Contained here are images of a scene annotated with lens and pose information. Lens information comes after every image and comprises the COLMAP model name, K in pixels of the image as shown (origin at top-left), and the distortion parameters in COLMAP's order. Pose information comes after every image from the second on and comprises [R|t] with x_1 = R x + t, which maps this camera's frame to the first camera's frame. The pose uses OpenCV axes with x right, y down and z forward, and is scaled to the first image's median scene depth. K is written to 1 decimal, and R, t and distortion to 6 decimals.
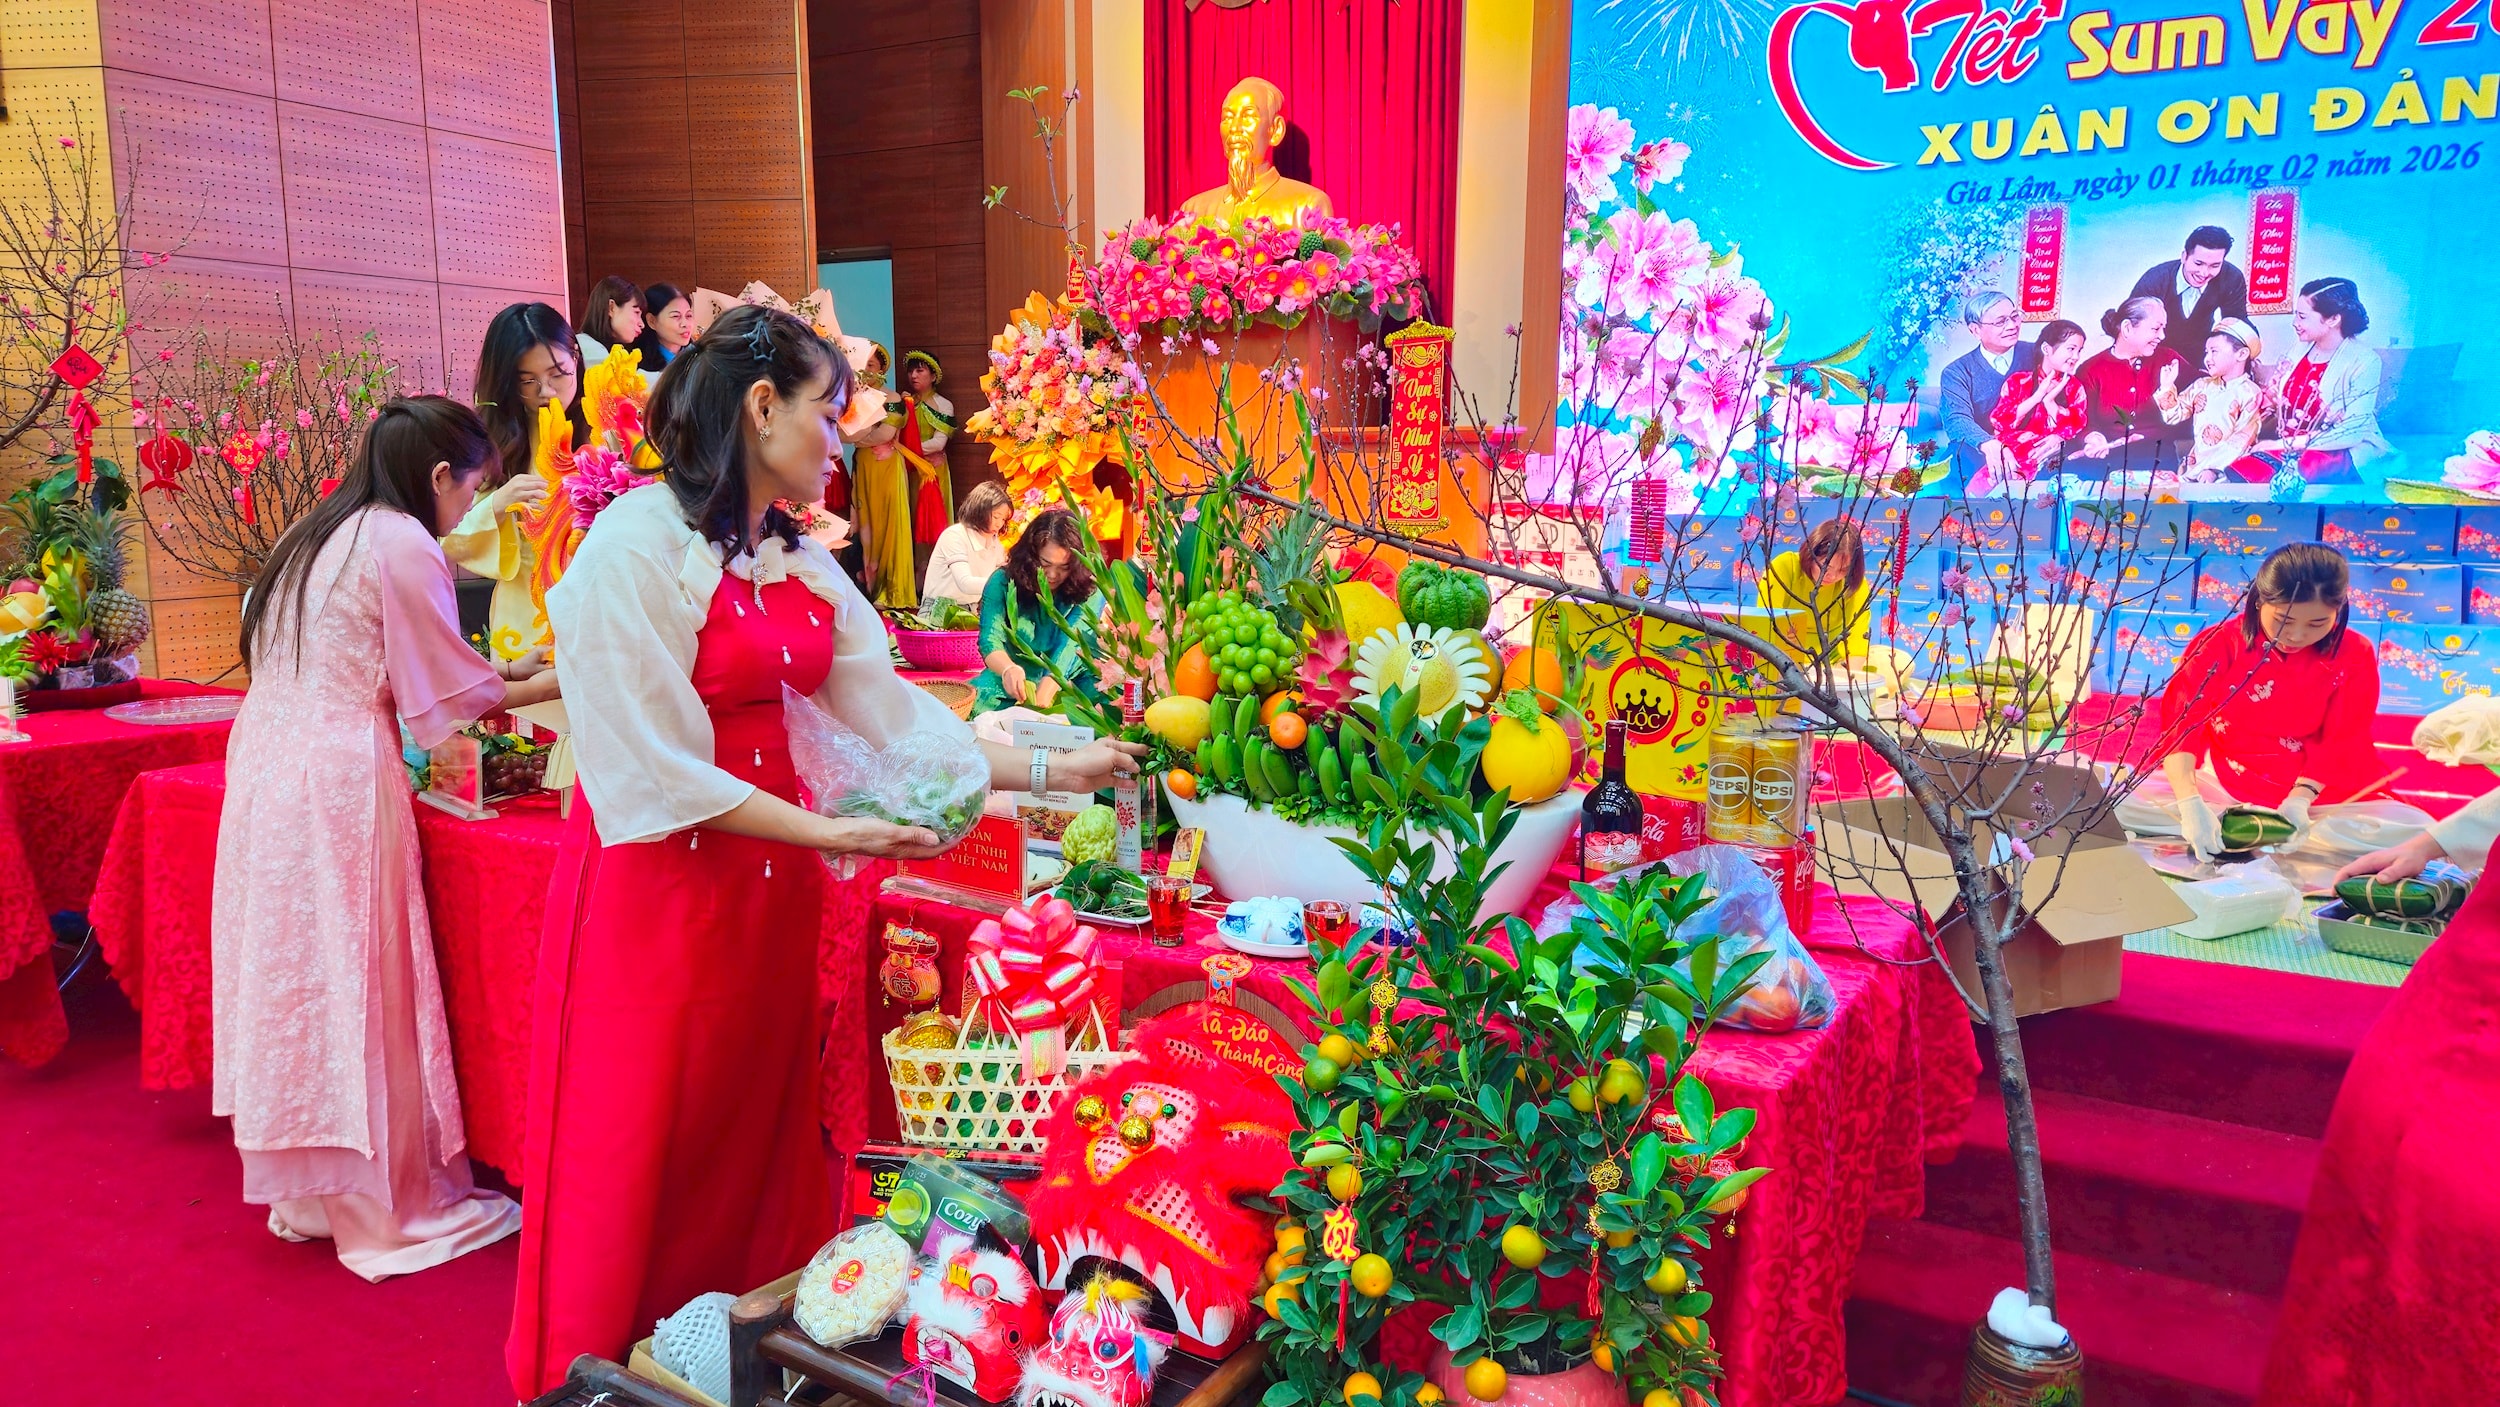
lens RADIAL K [[1658.7, 0, 1234.6], [0, 1658.7, 700.7], [0, 0, 1]] dist [0.085714, -0.075094]
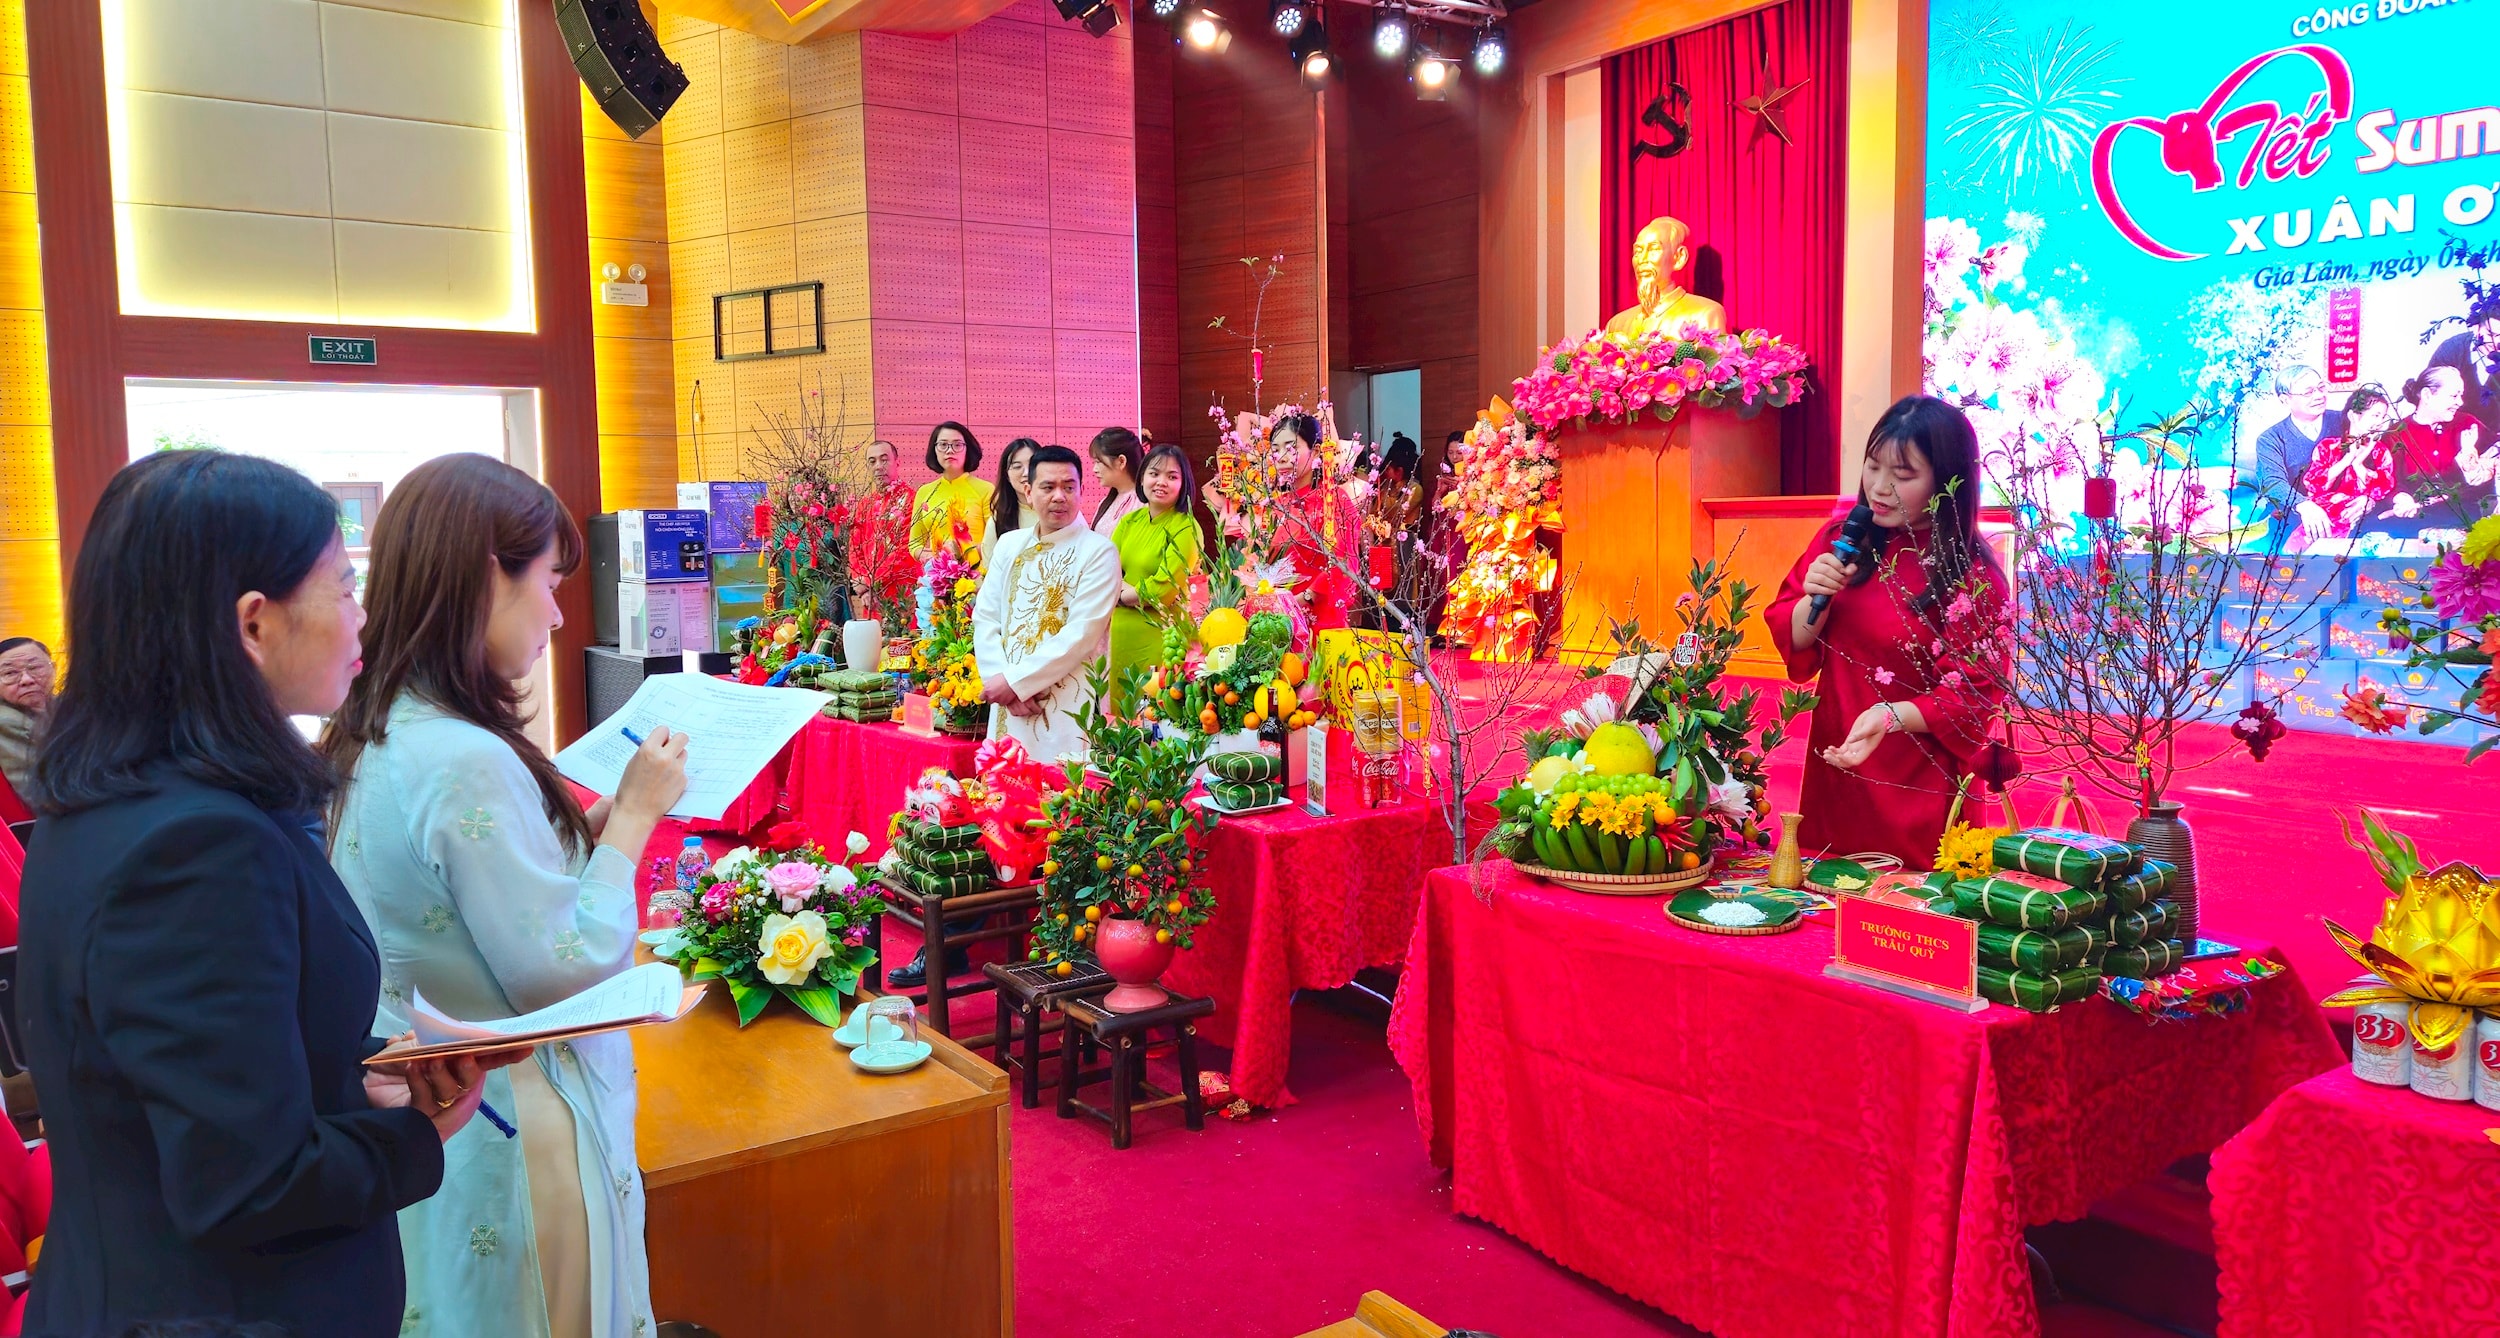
lens RADIAL K [[1668.3, 0, 1196.5], [0, 1668.3, 634.2], [0, 0, 1]] dist [0.052203, -0.057001]
pose [[0.894813, 0.011322, -0.446298, 0.306825], [-0.042136, 0.997358, -0.059180, 0.023033], [0.444448, 0.071760, 0.892926, -0.269427]]
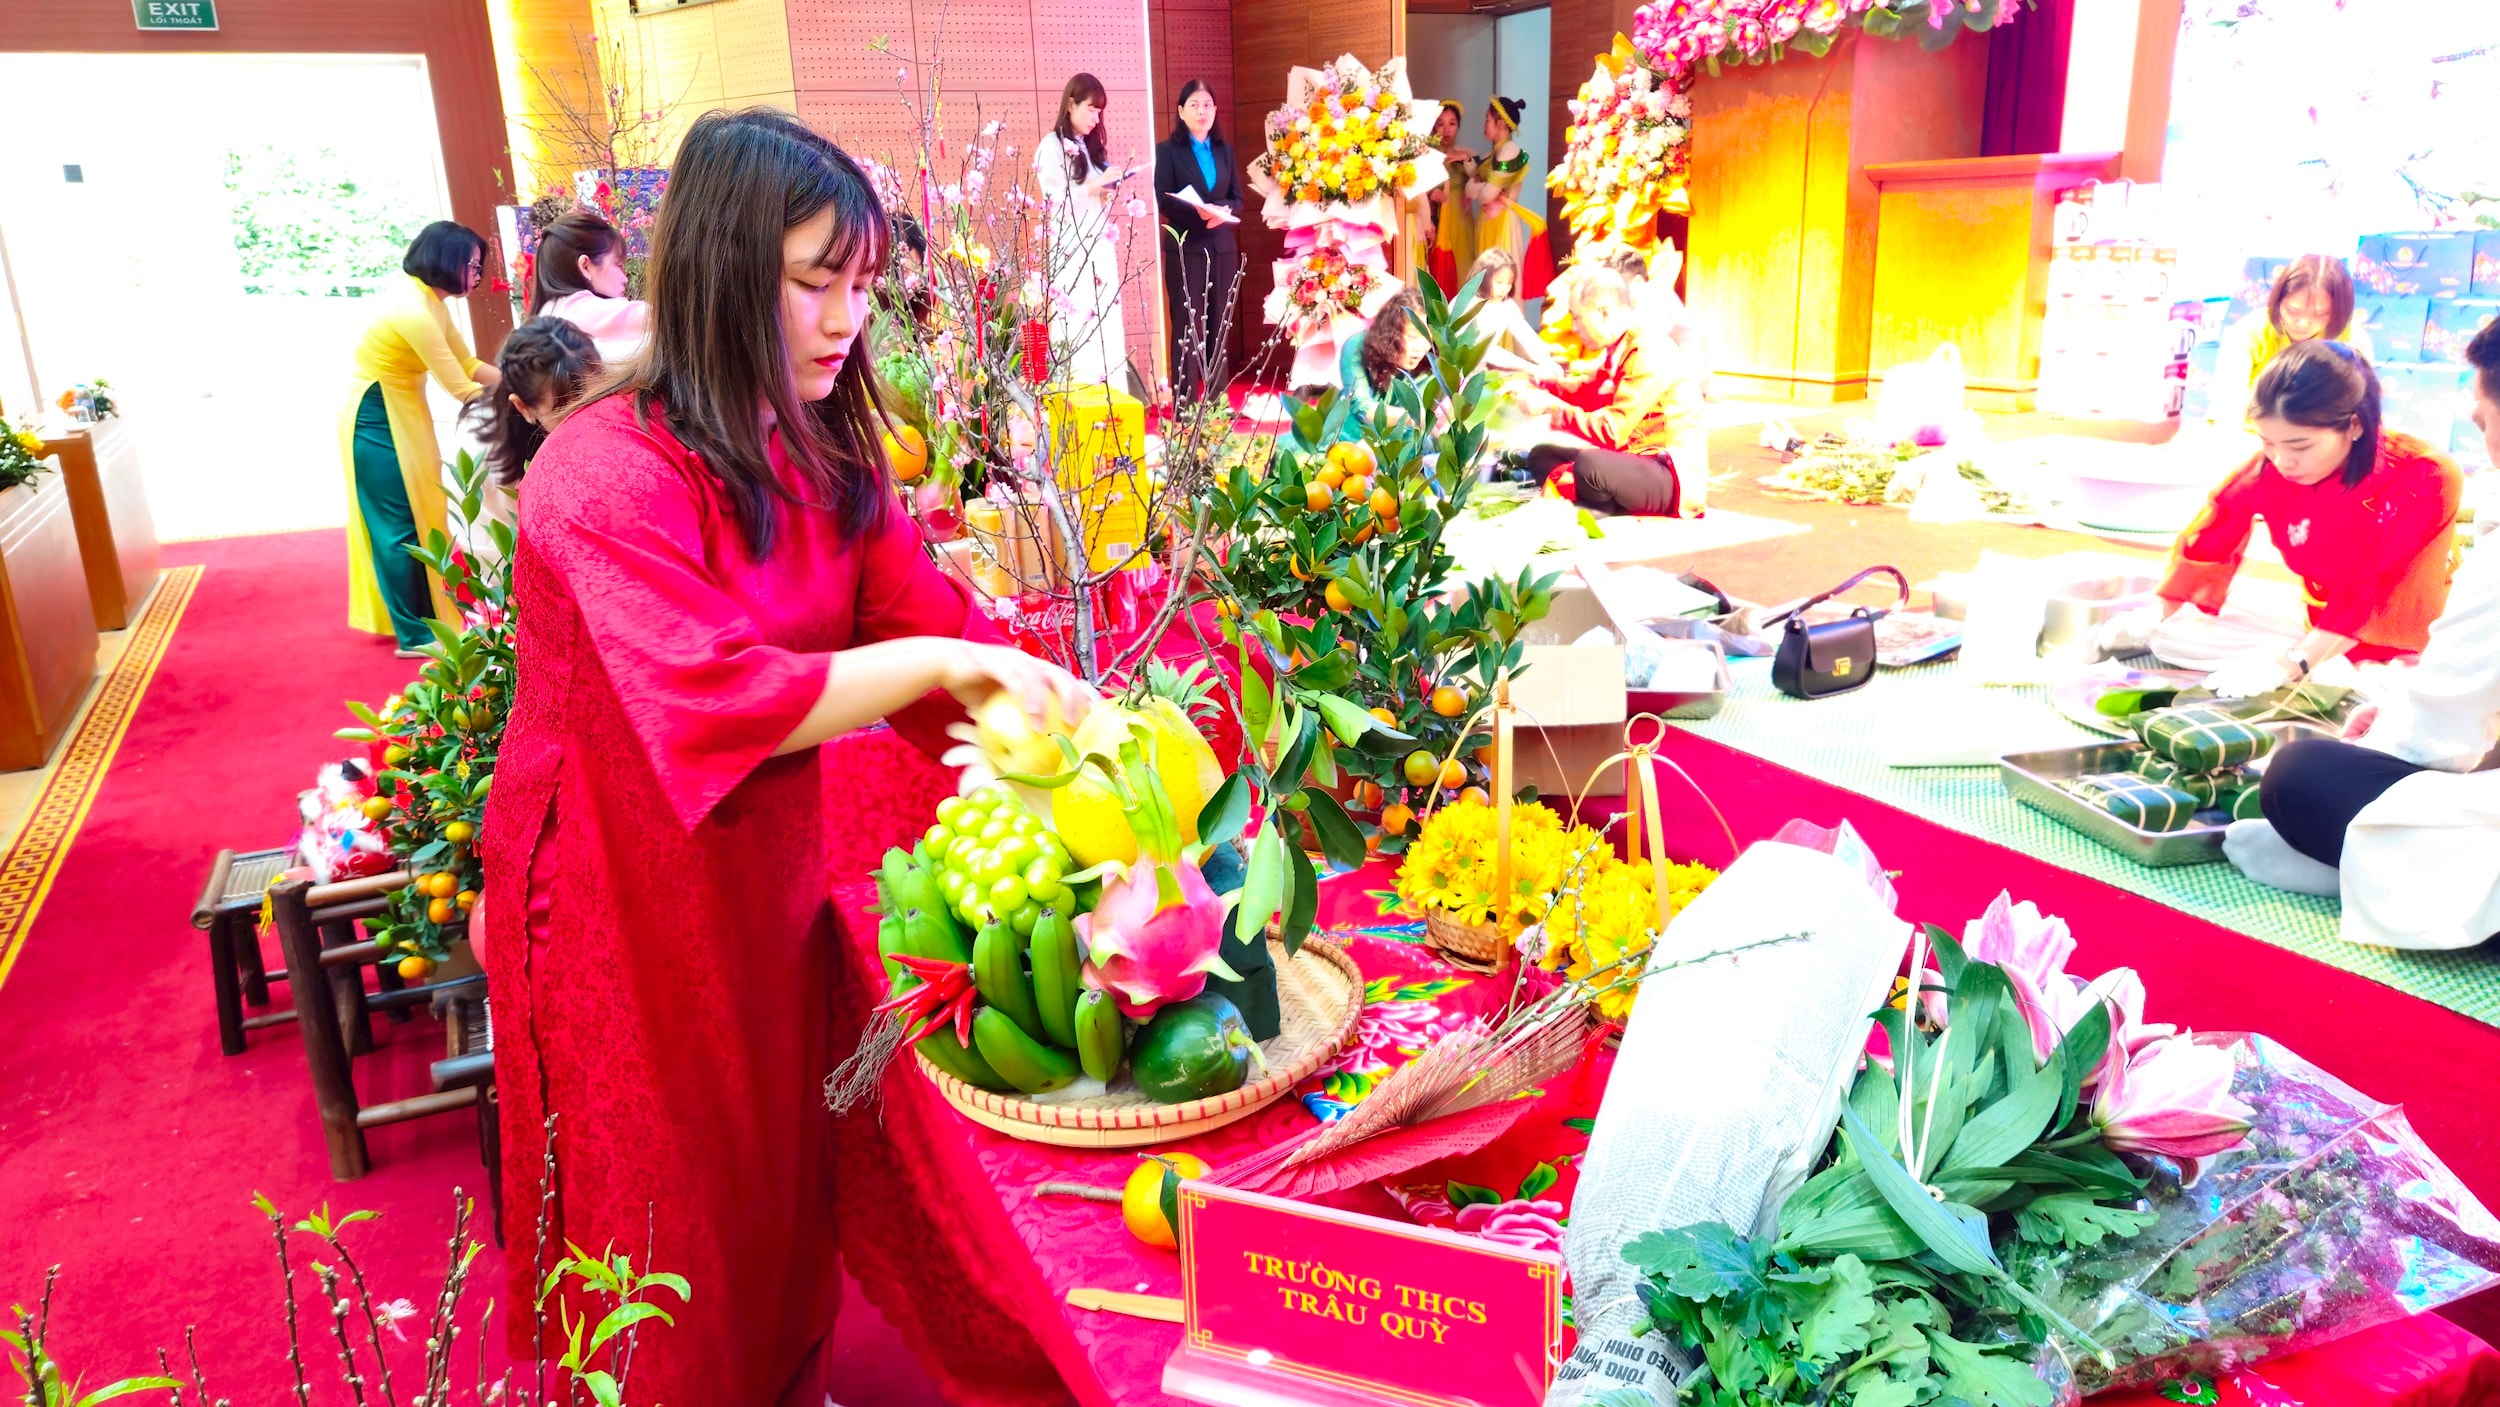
lens RADIAL K [[1658.7, 0, 1234.6], [0, 1658.7, 700.7], [0, 0, 1]] dist [0.085714, -0.075094]
pose [[0.834318, 0.123583, -0.537252, 0.342114], [-0.042657, 0.986099, 0.160587, -0.010054], [0.549630, -0.111063, 0.827993, 0.016635]]
